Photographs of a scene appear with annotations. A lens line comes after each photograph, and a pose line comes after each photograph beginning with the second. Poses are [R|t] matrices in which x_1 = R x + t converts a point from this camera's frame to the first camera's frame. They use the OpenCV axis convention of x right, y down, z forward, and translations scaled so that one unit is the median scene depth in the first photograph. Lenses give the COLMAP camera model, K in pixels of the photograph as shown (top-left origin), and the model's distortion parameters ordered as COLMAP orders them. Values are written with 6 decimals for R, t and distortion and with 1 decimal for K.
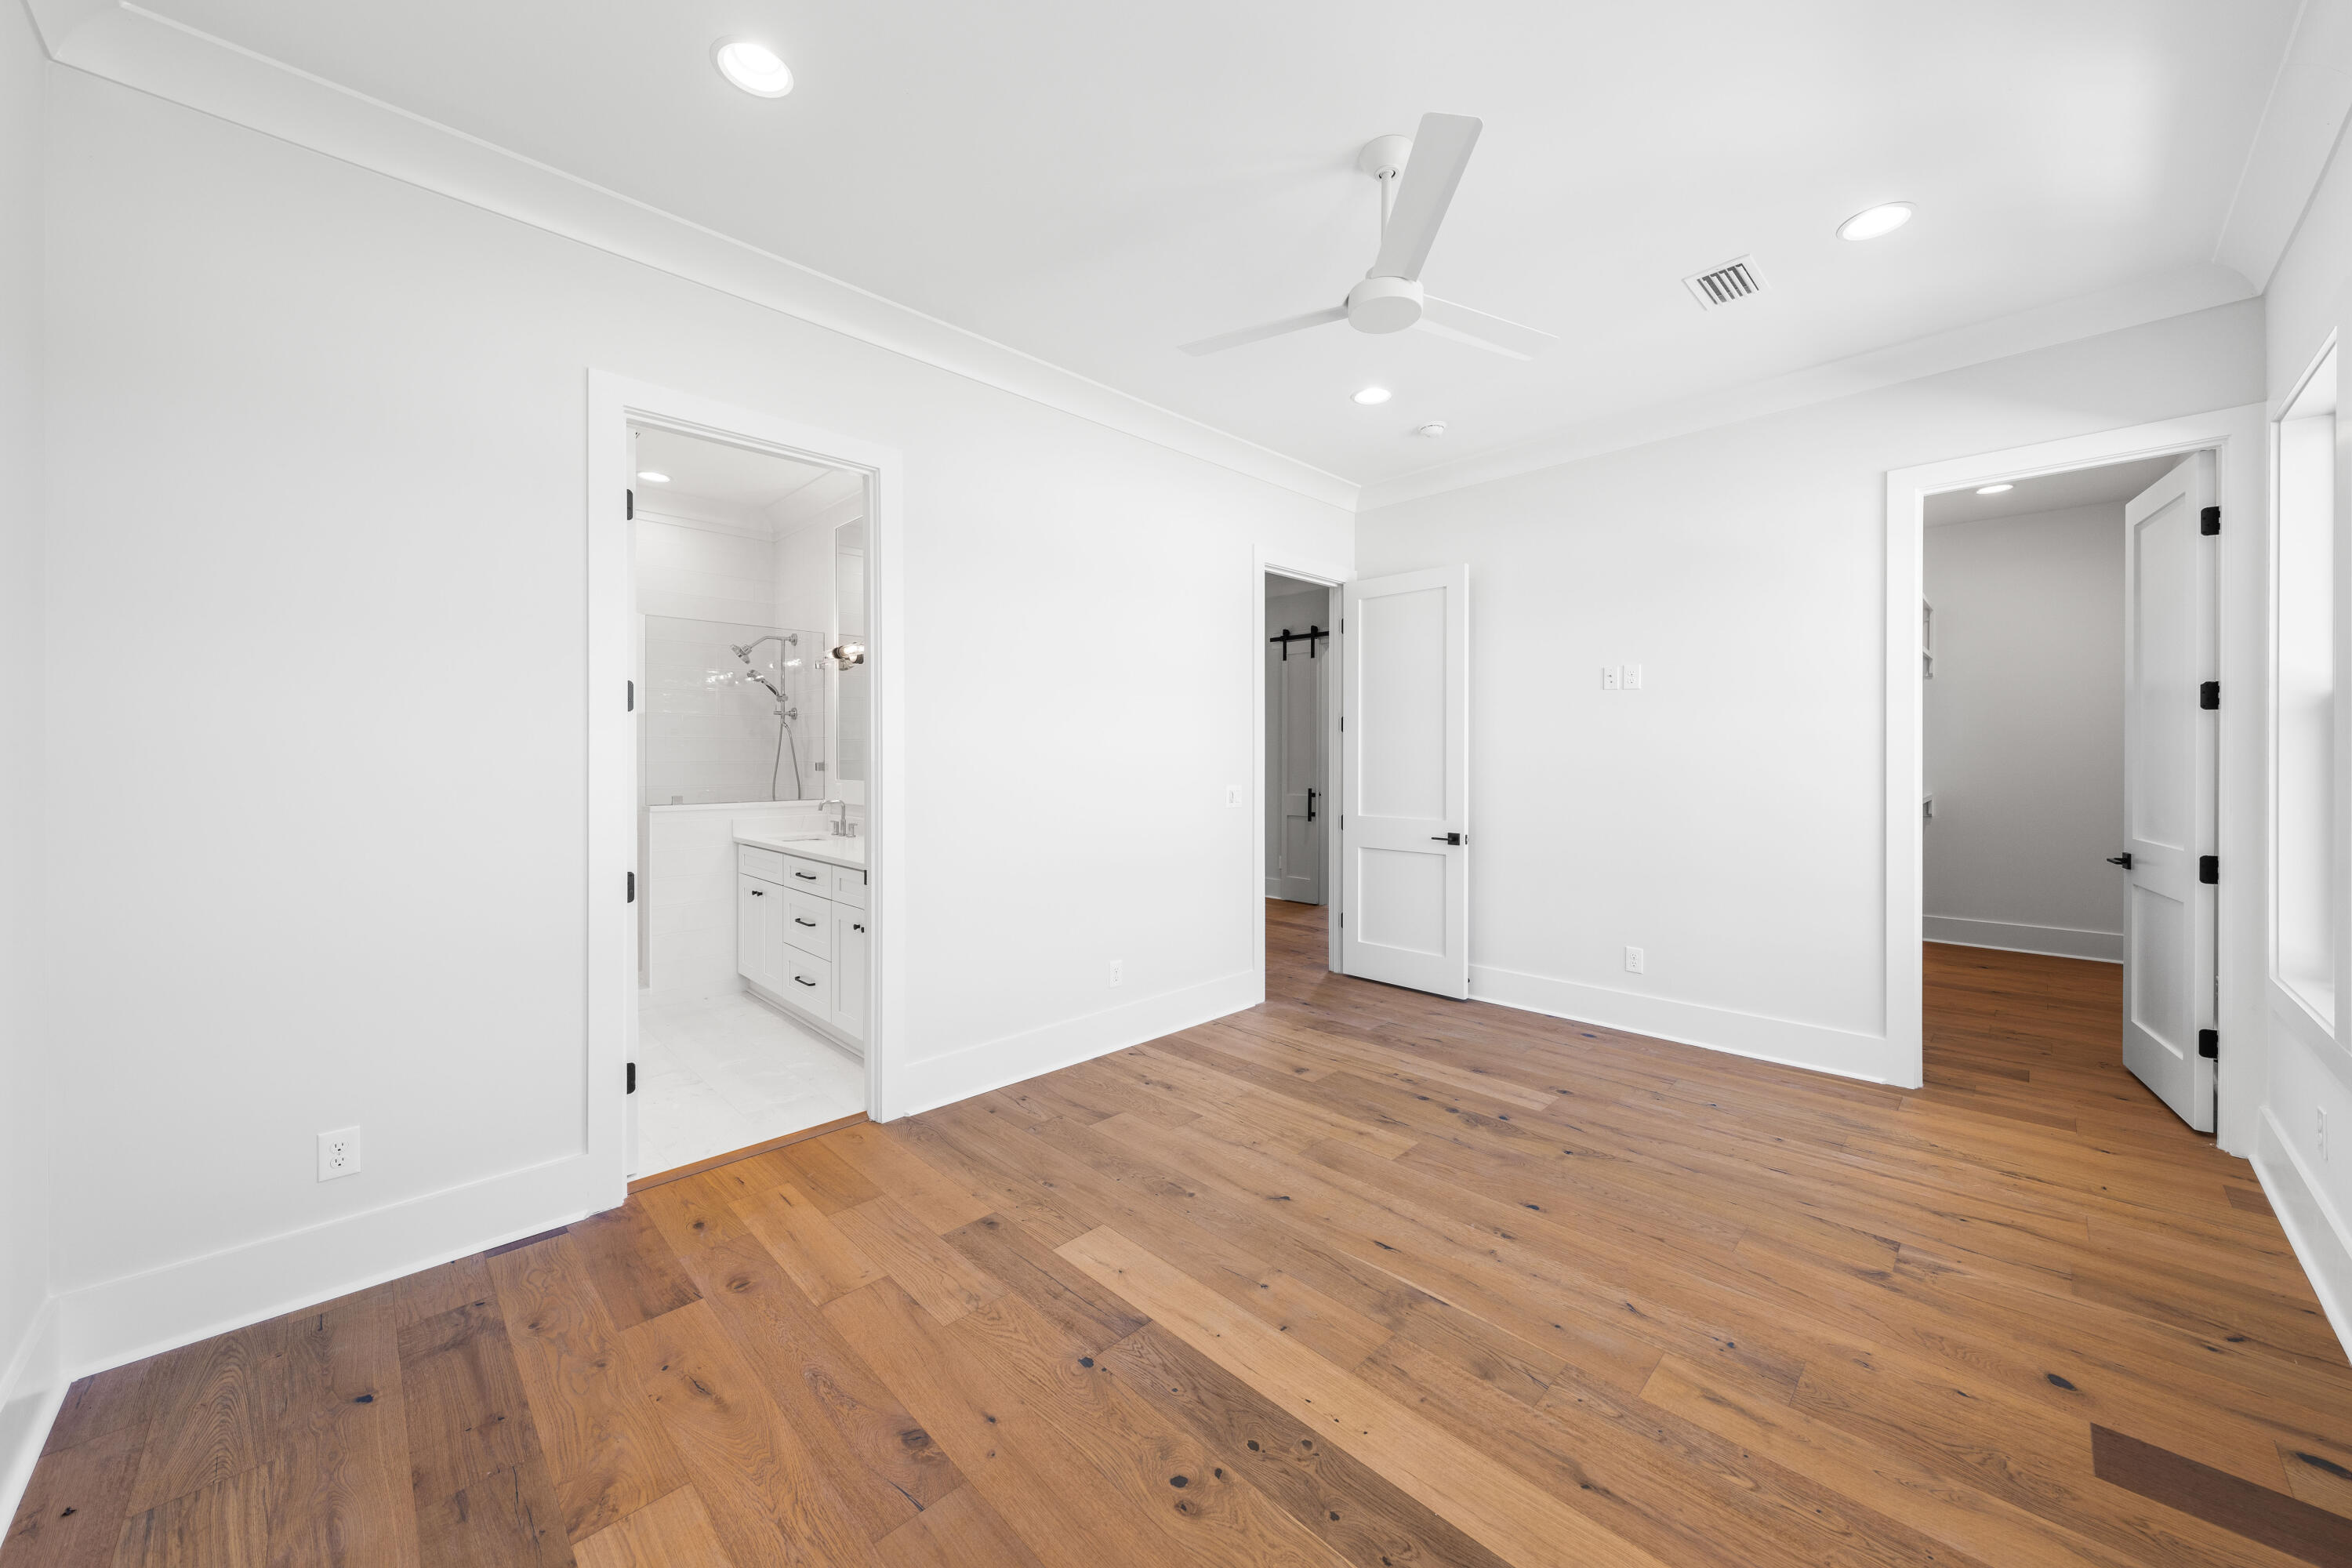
lens RADIAL K [[838.2, 0, 1179.5], [0, 838.2, 758.6], [0, 0, 1]] dist [0.000958, 0.000034]
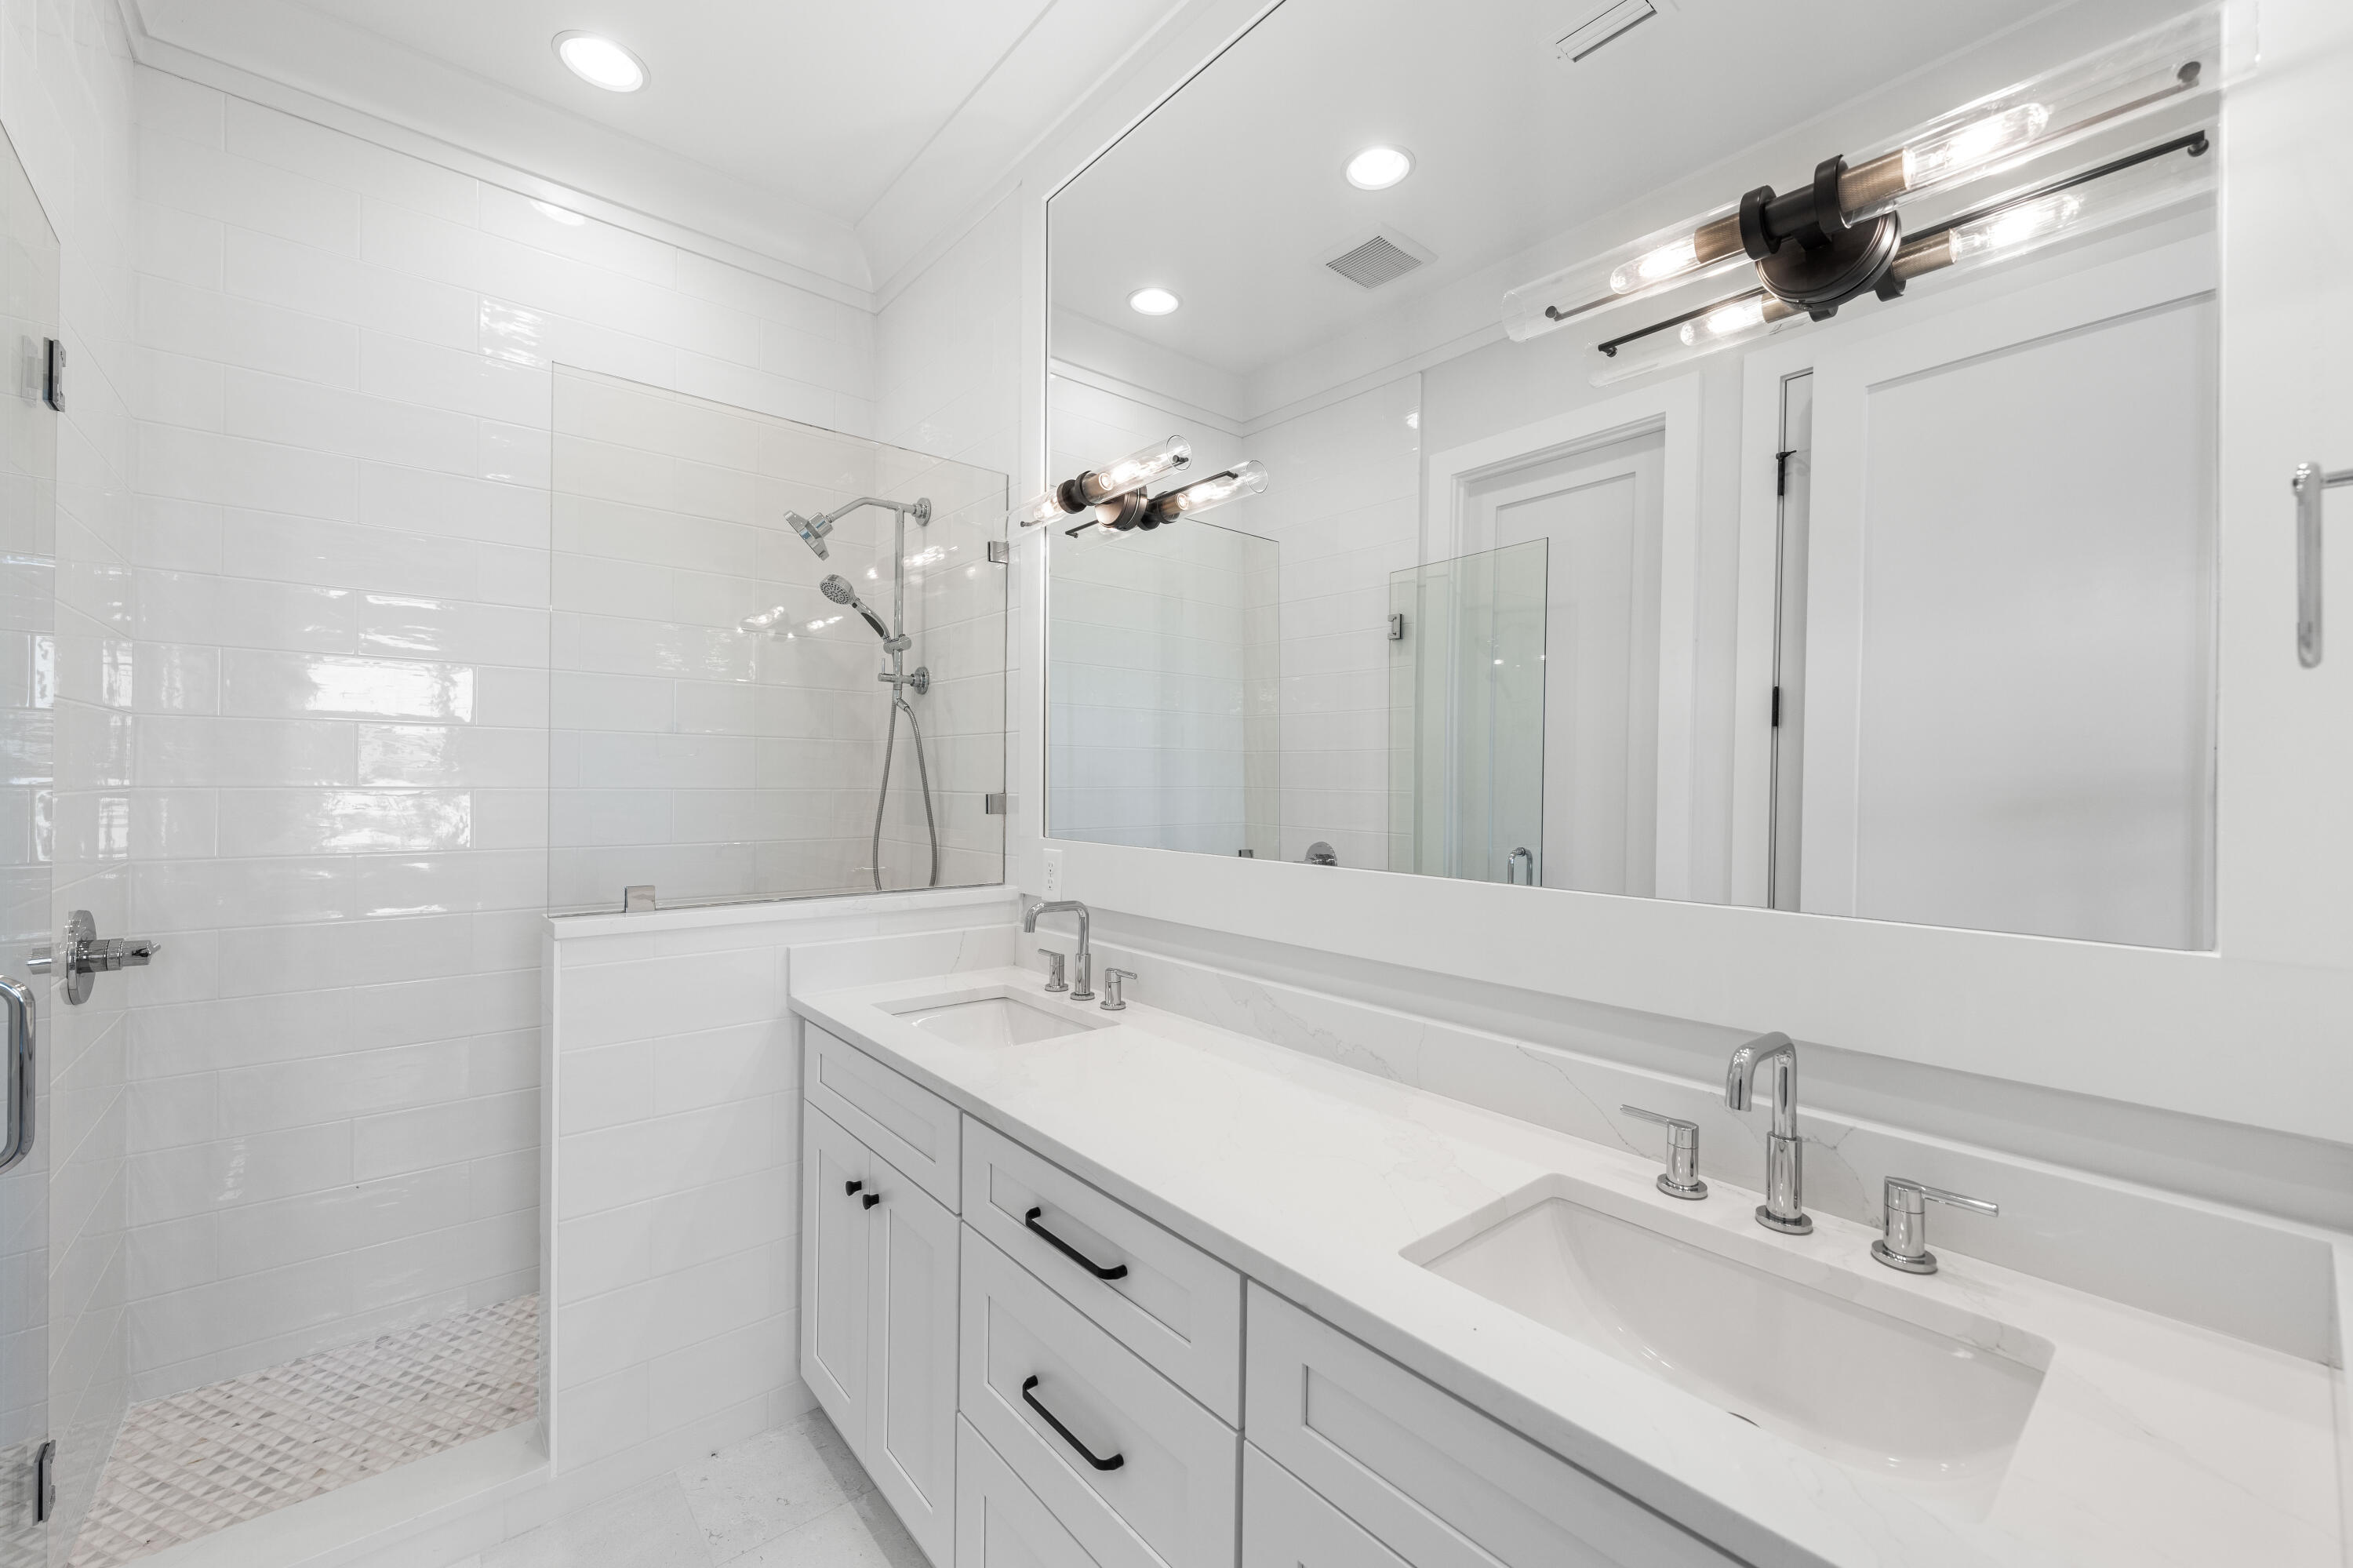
lens RADIAL K [[945.4, 0, 1170.6], [0, 945.4, 792.0], [0, 0, 1]] dist [-0.014156, -0.000103]
pose [[0.996369, 0.009672, -0.084586, -0.294954], [-0.010211, 0.999930, -0.005946, 0.005304], [0.084522, 0.006788, 0.996398, 0.534944]]
